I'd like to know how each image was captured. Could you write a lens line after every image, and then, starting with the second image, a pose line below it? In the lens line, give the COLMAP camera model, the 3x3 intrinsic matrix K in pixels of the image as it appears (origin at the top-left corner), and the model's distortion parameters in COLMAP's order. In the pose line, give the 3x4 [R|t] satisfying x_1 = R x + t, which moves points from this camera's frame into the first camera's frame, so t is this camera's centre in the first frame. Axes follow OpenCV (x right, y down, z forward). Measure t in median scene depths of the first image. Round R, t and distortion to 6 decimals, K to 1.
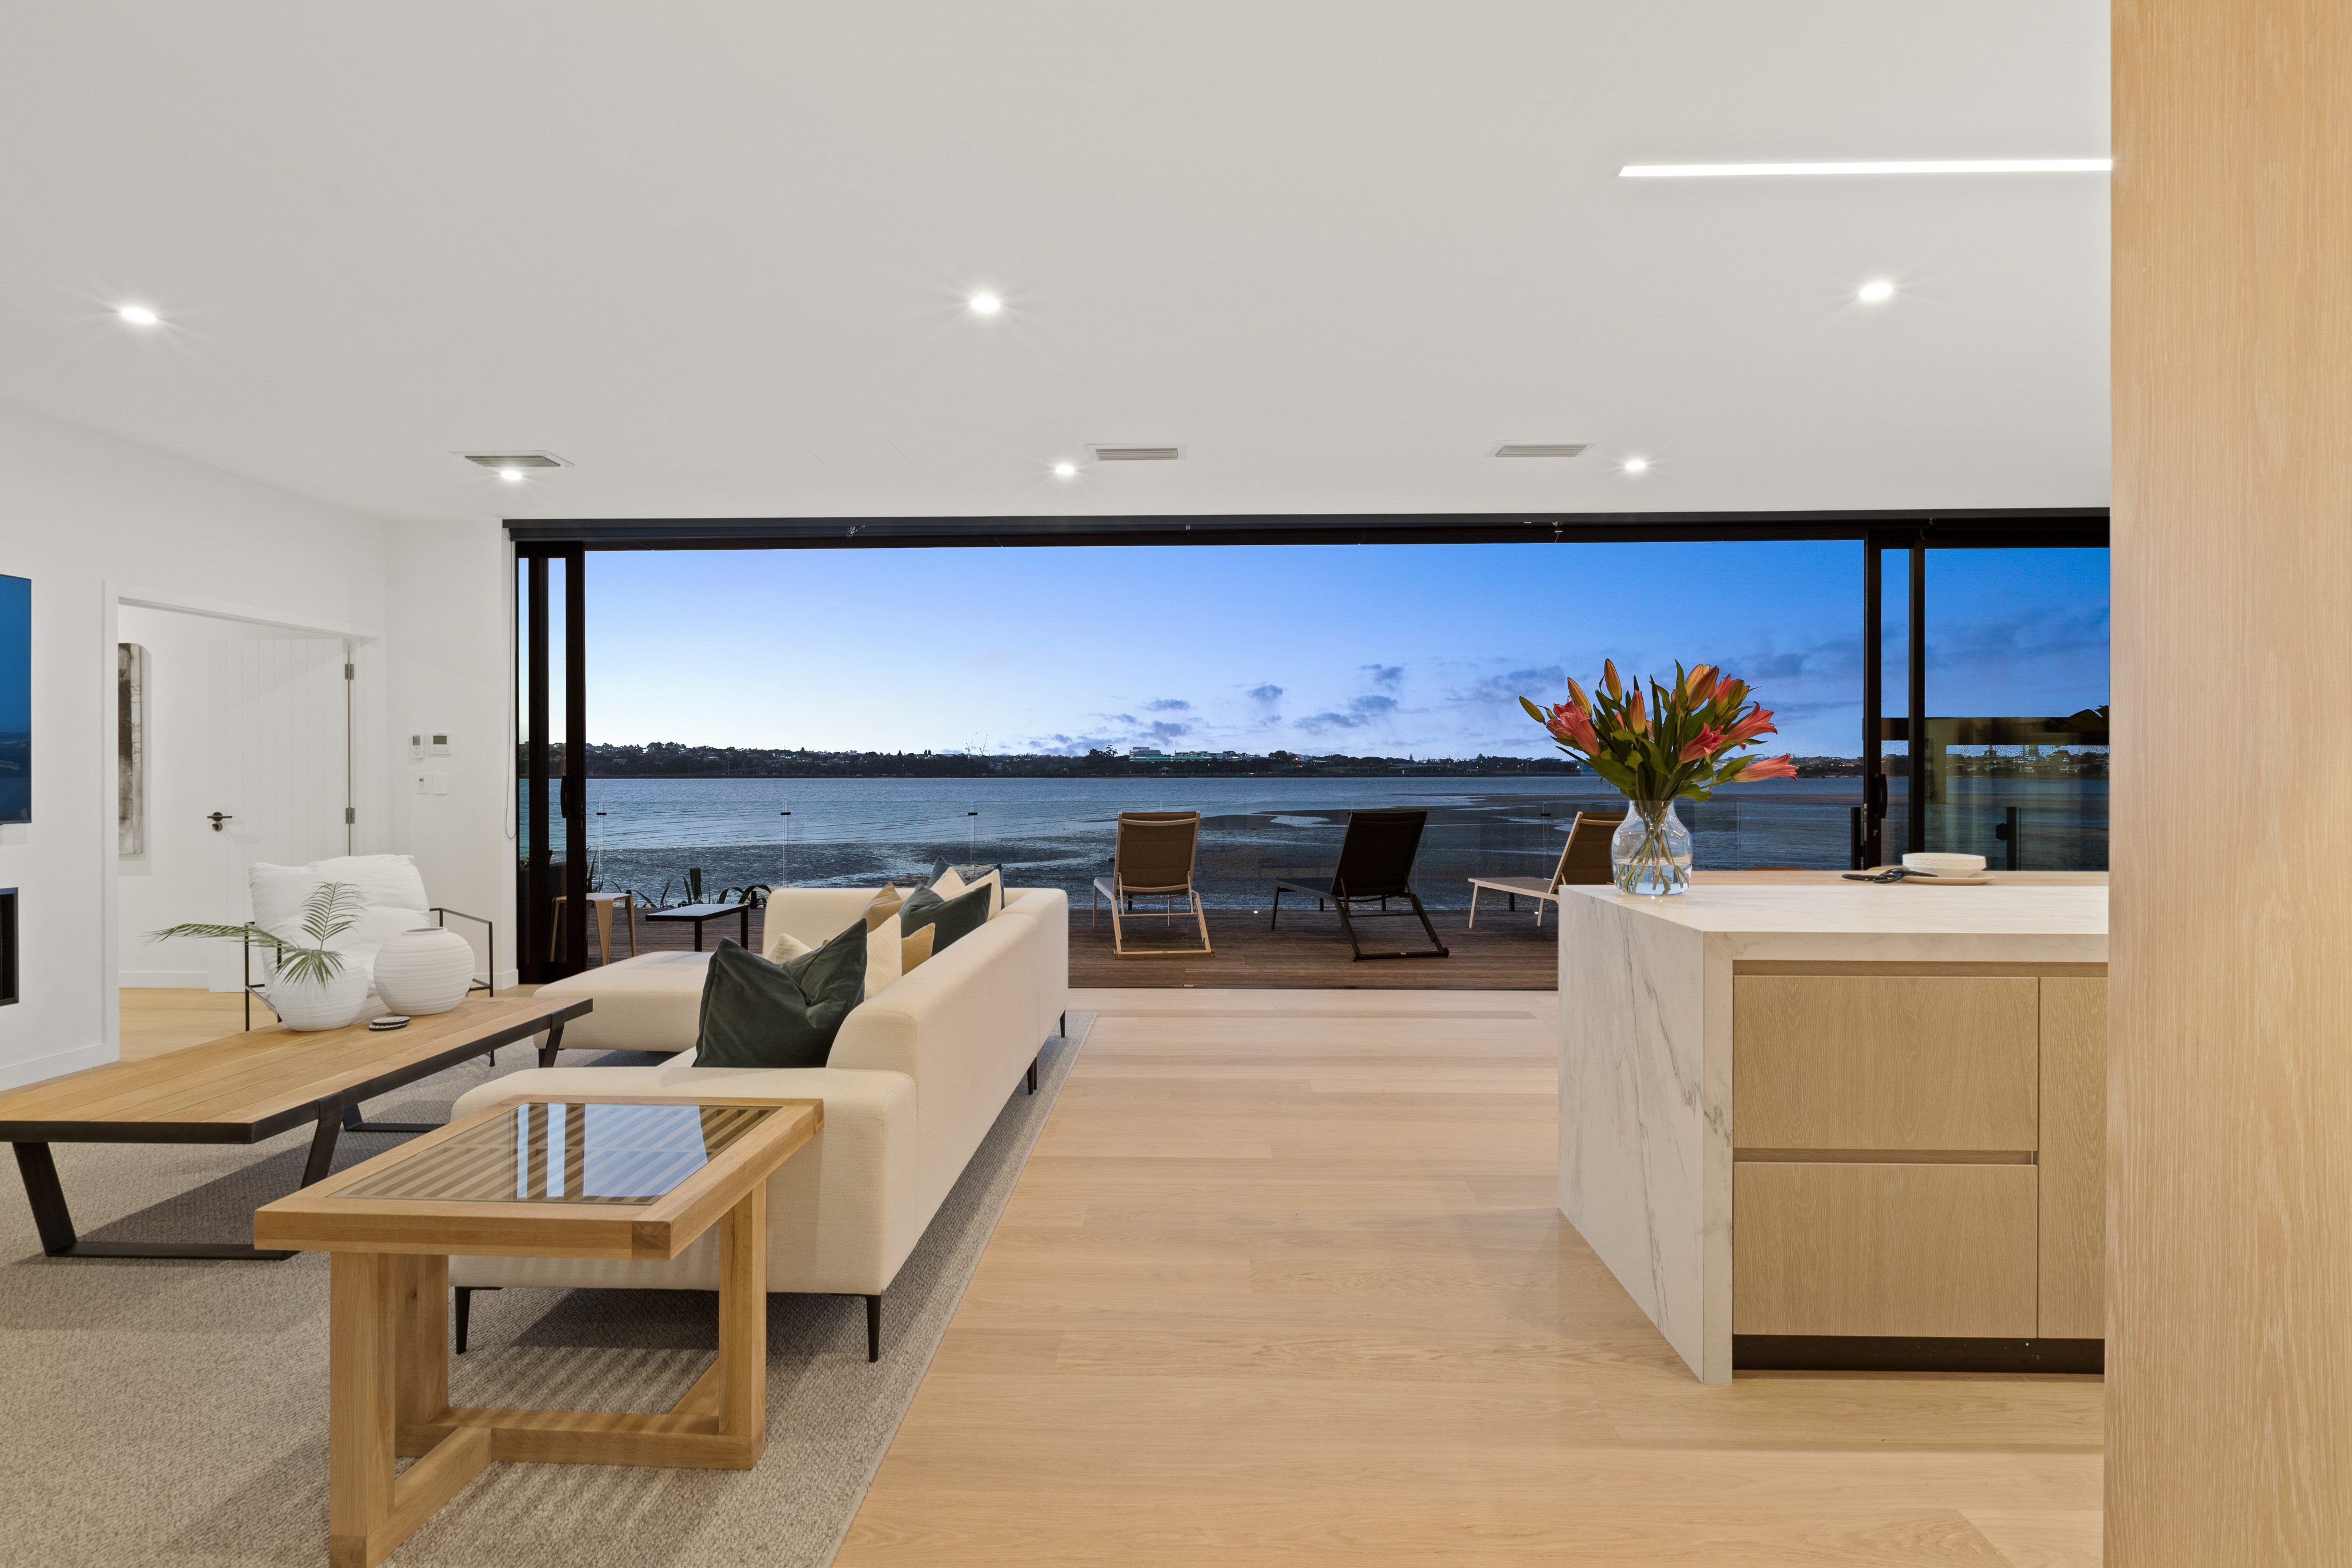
lens RADIAL K [[1184.2, 0, 1170.1], [0, 1184.2, 779.7], [0, 0, 1]] dist [-0.005721, -0.001006]
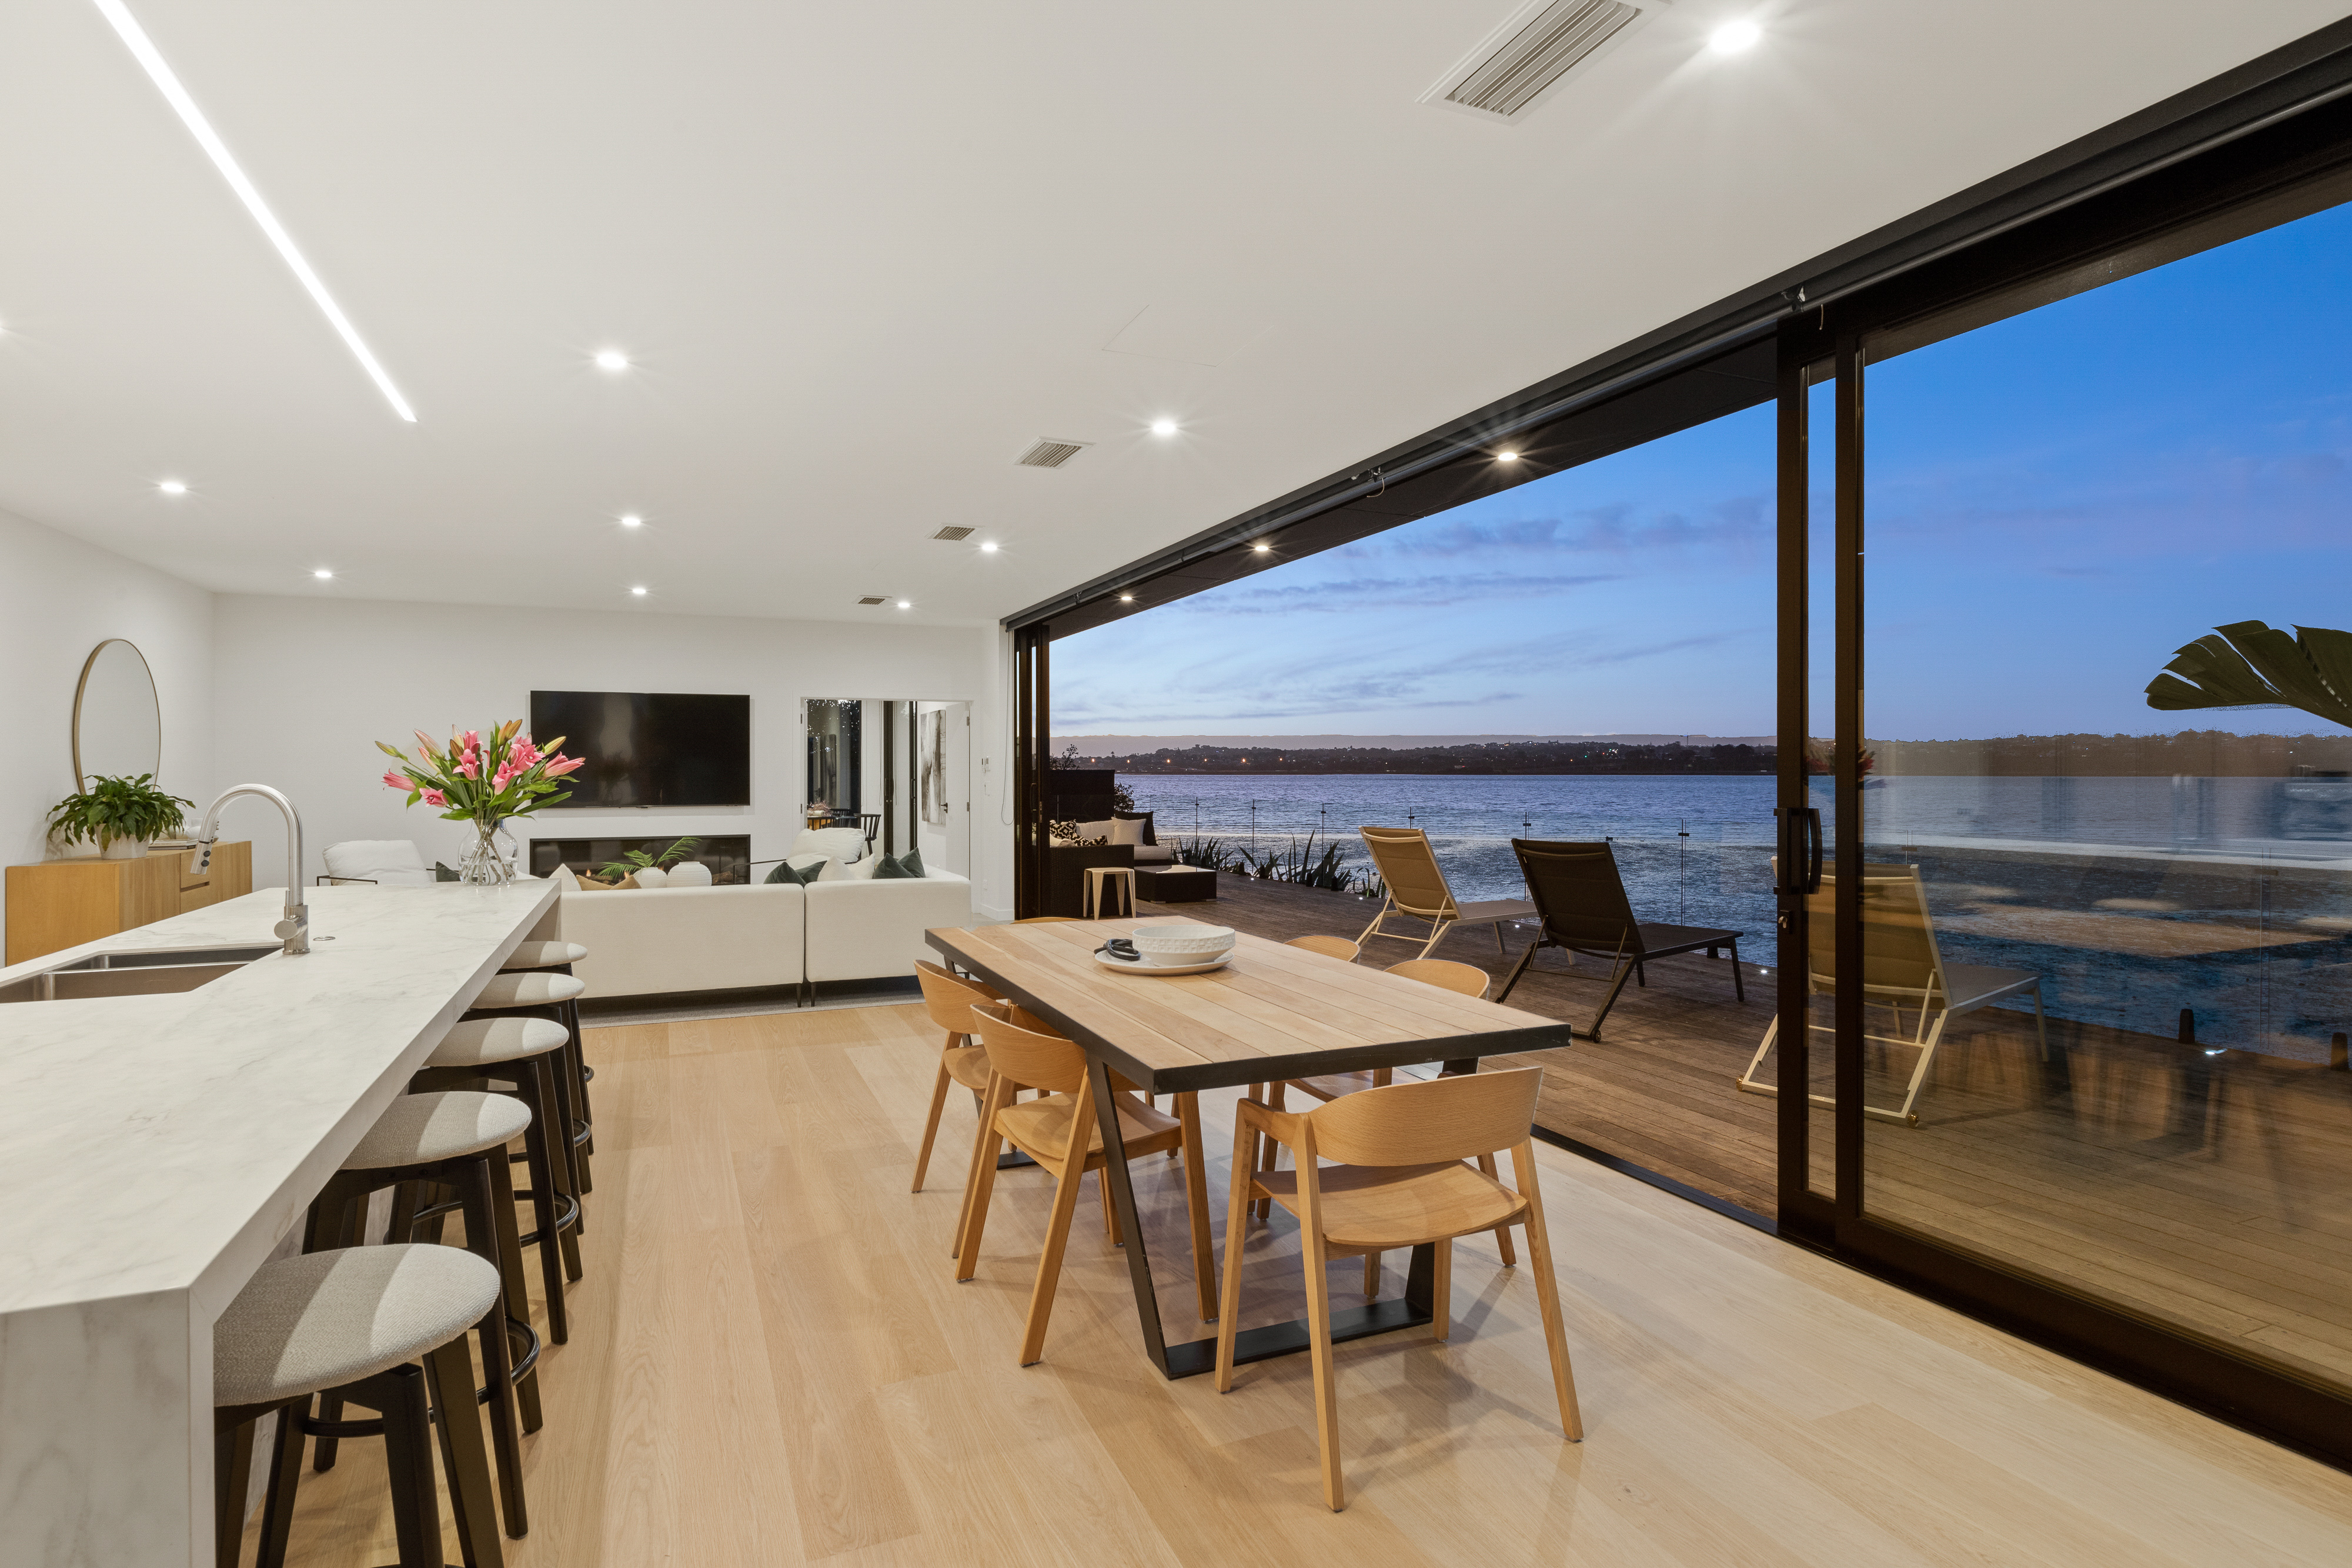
lens RADIAL K [[1184.2, 0, 1174.4], [0, 1184.2, 778.1], [0, 0, 1]] dist [-0.005721, -0.001006]
pose [[0.424628, 0.006185, -0.905347, 0.948366], [-0.004306, 0.999979, 0.004812, -0.019930], [0.905358, 0.001855, 0.424645, 0.542836]]
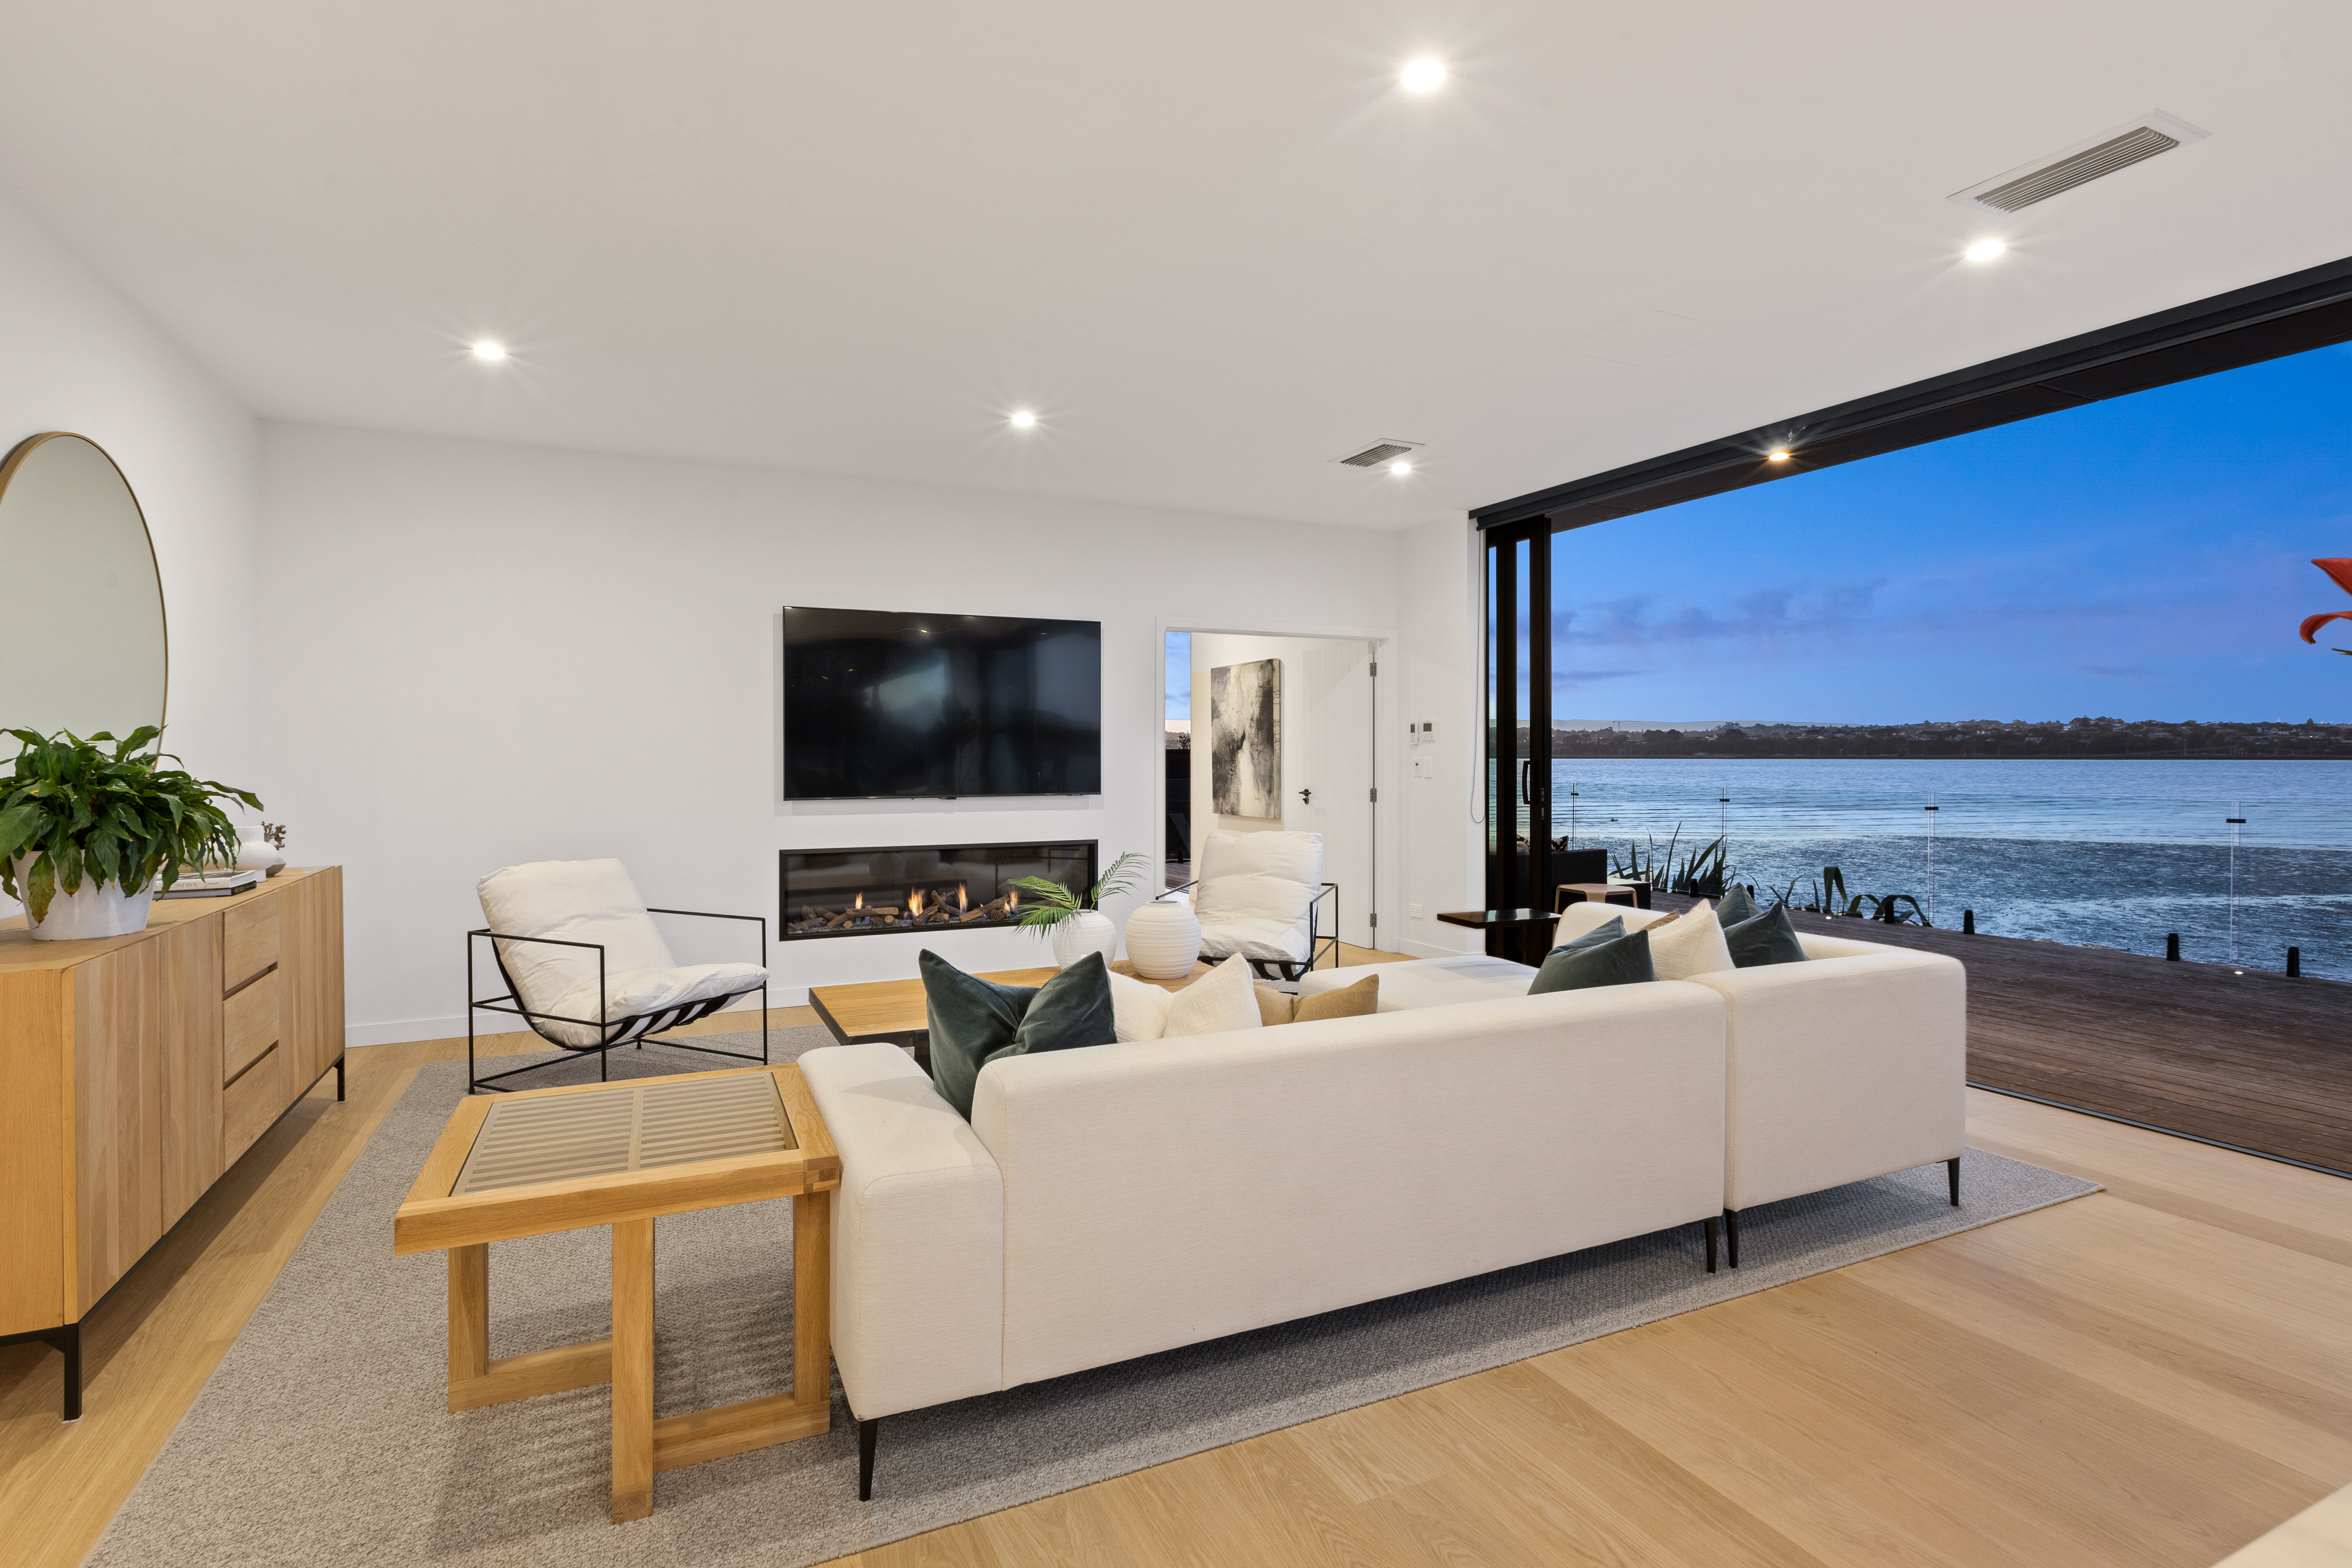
lens RADIAL K [[1142.3, 0, 1171.0], [0, 1142.3, 771.2], [0, 0, 1]] dist [-0.002198, -0.000969]
pose [[0.445926, 0.013892, -0.894962, 0.207628], [-0.004342, 0.999901, 0.013357, -0.006681], [0.895059, -0.002071, 0.445942, 0.326408]]
